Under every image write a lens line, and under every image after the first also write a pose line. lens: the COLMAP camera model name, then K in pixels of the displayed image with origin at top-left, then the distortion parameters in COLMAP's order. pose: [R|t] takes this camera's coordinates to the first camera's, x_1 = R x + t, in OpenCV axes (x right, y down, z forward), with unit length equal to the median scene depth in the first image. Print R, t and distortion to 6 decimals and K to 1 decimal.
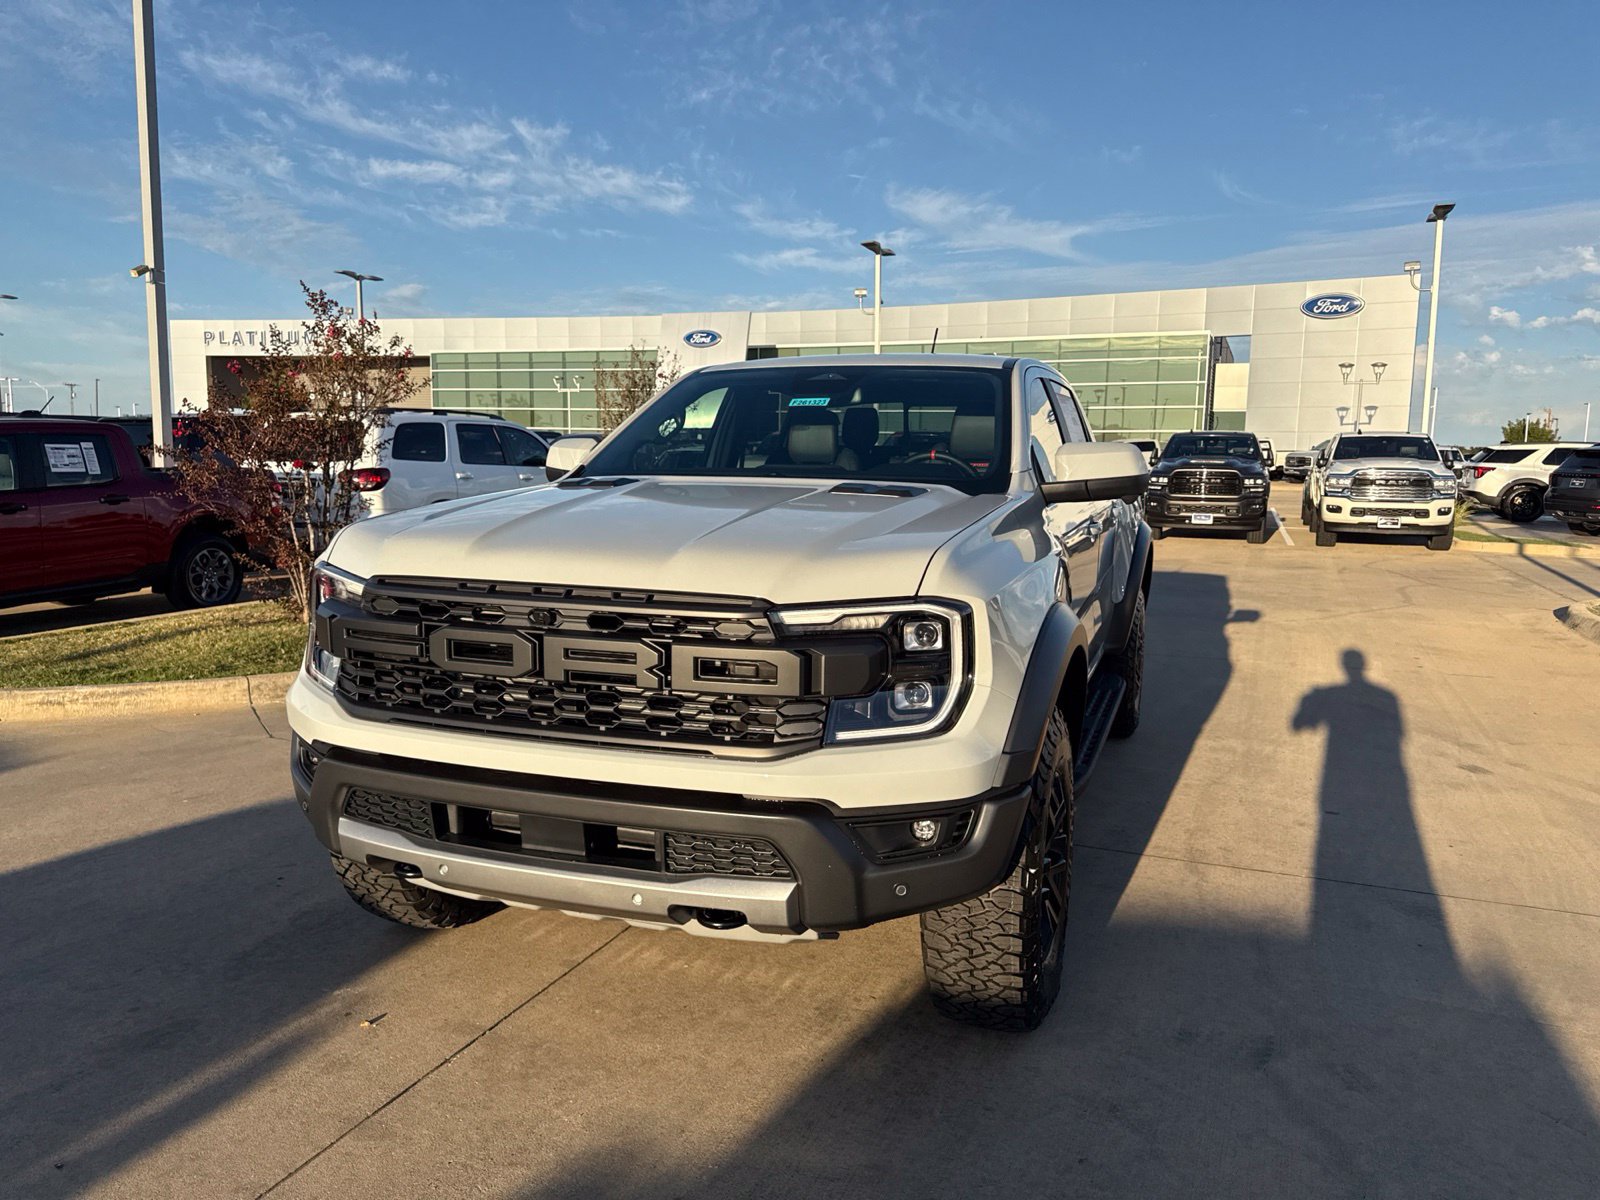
lens RADIAL K [[1147.9, 0, 800.0], [0, 1147.9, 600.0], [0, 0, 1]] dist [-0.006709, -0.012717]
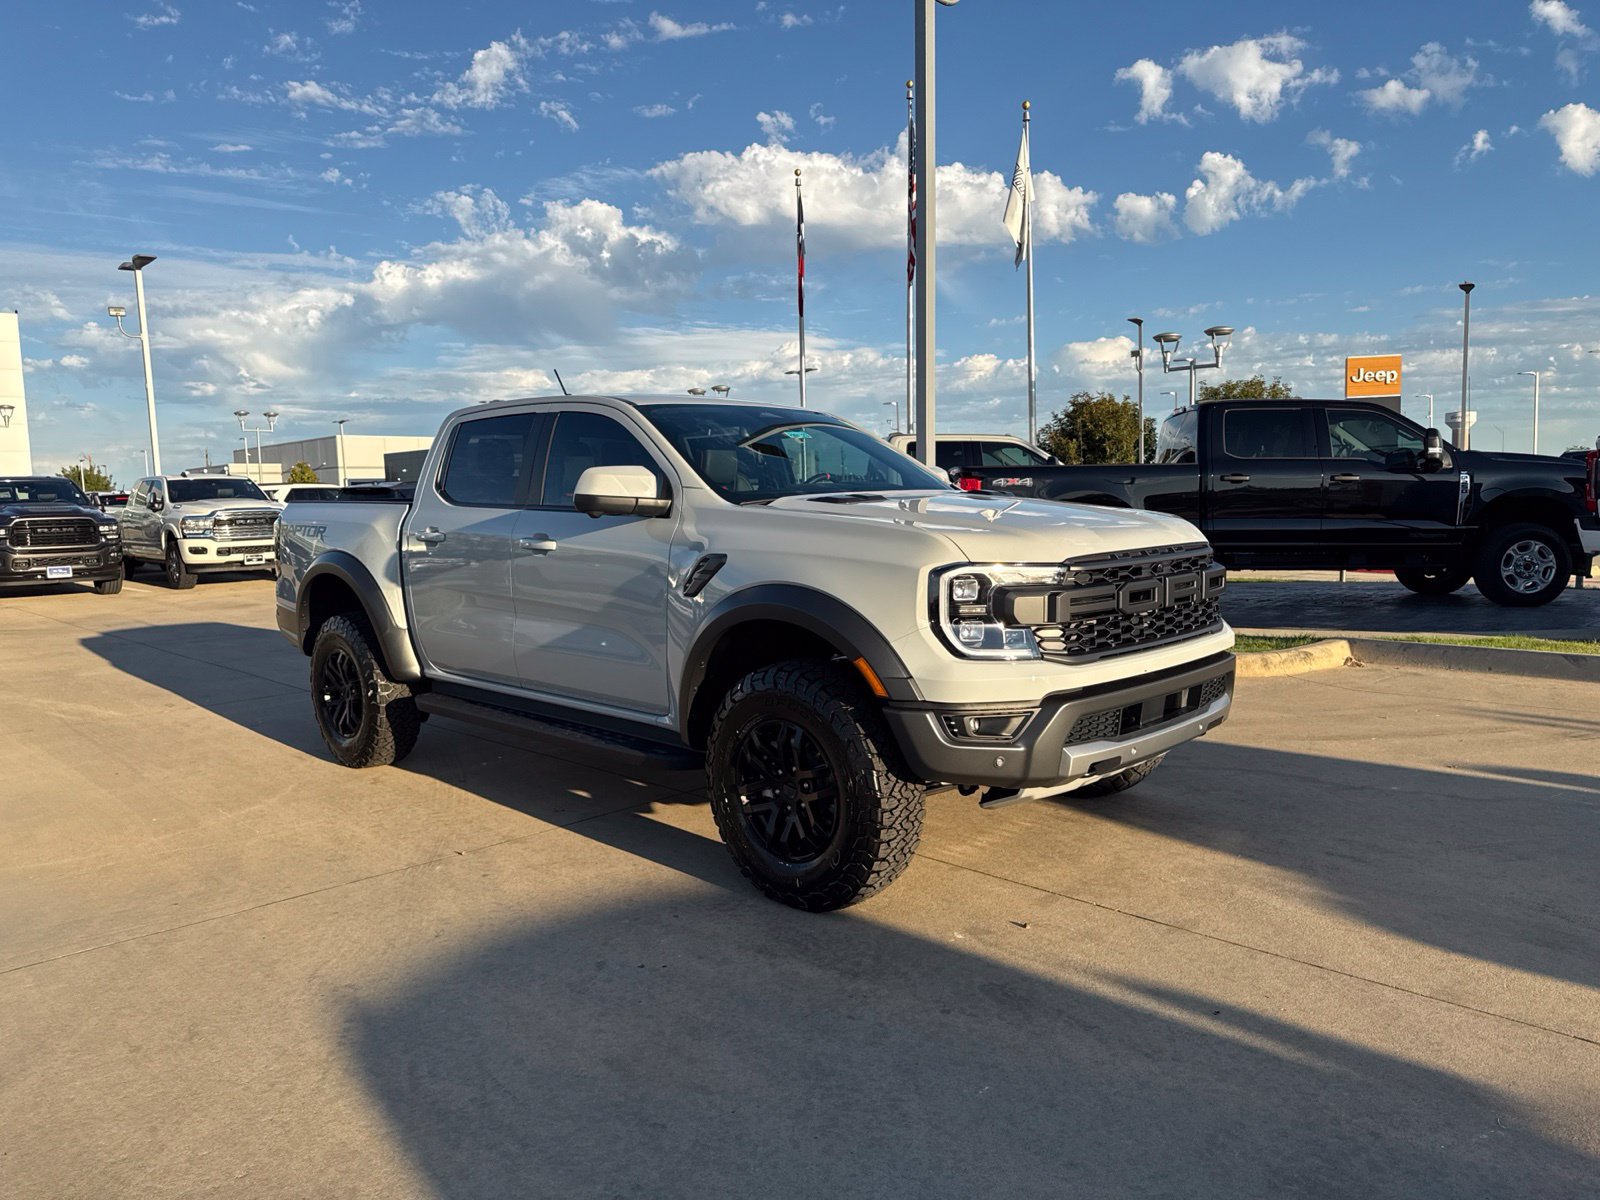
lens RADIAL K [[1191.7, 0, 795.0], [0, 1191.7, 658.3], [0, 0, 1]] dist [-0.002332, -0.004491]
pose [[0.374326, -0.142704, 0.916251, -0.303339], [0.140468, 0.985411, 0.096089, -0.014142], [-0.916596, 0.092735, 0.388911, 0.130787]]
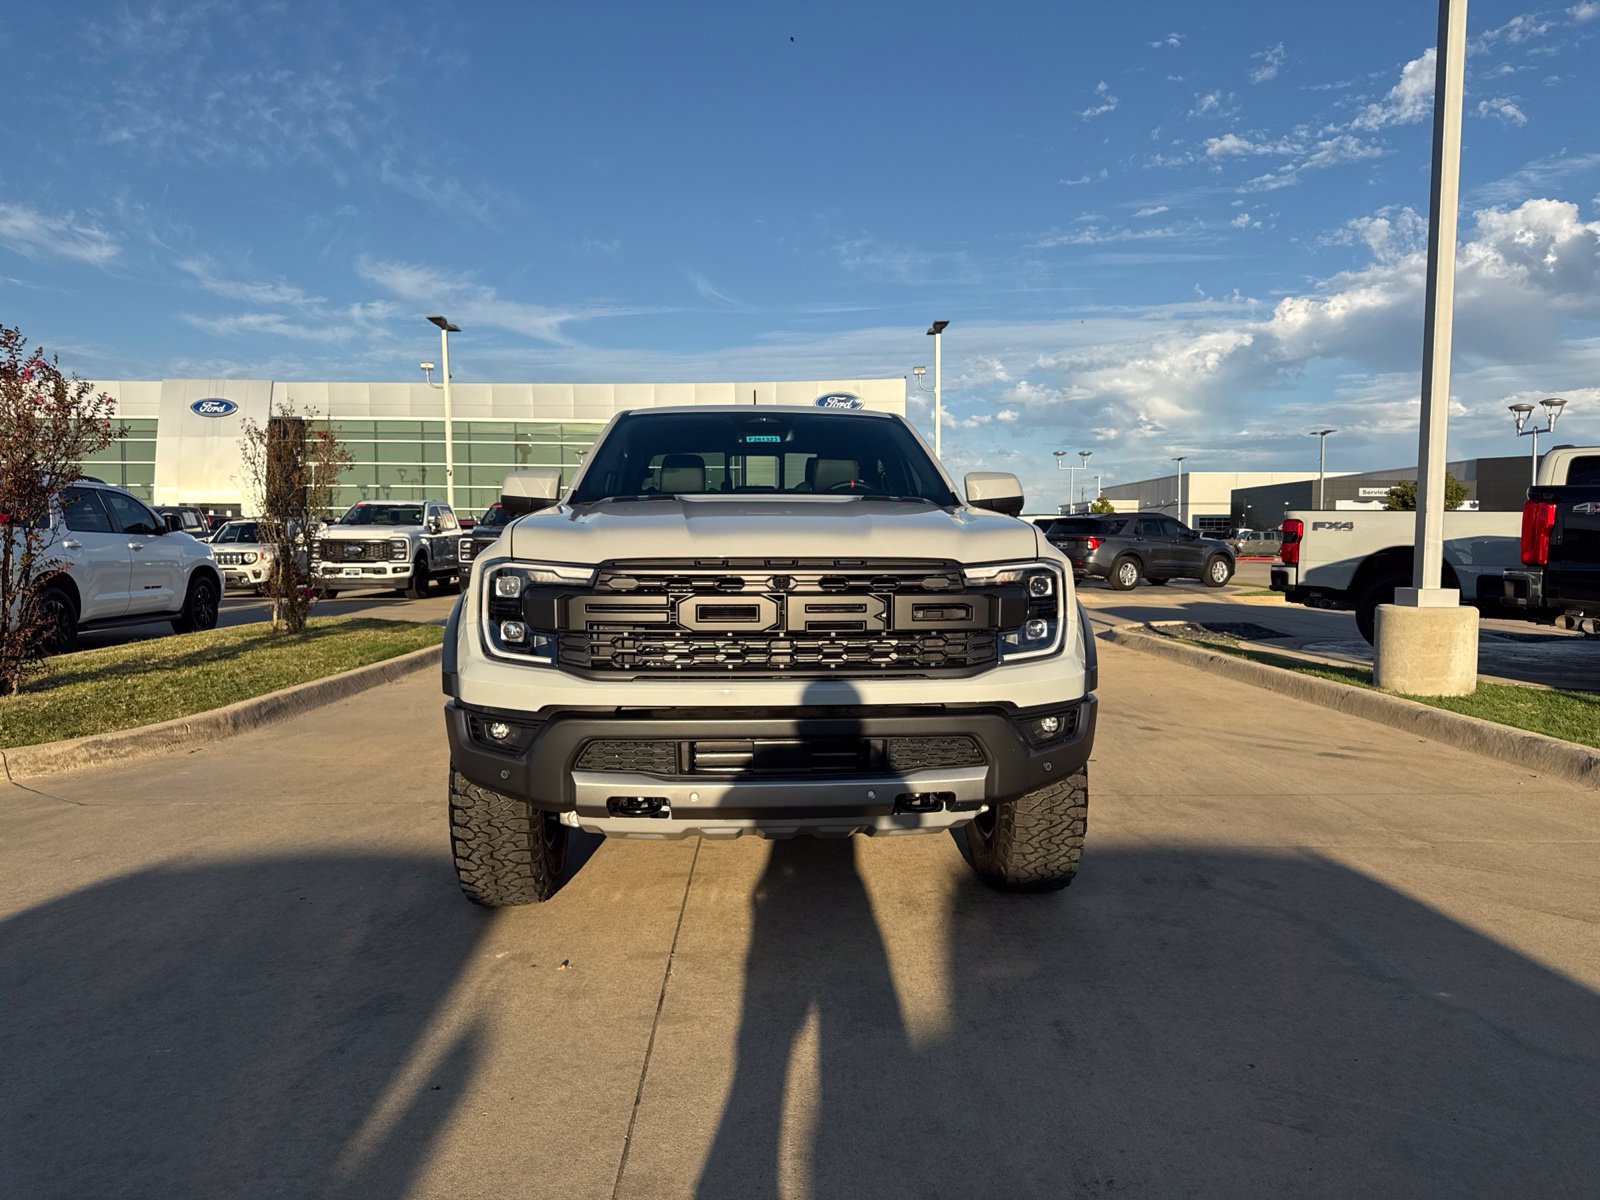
lens RADIAL K [[1187.4, 0, 800.1], [0, 1187.4, 630.9], [0, 0, 1]] dist [-0.001896, -0.000020]
pose [[0.910266, -0.040483, 0.412039, -0.118828], [0.061946, 0.997323, -0.038862, 0.019266], [-0.409363, 0.060899, 0.910337, -0.031733]]
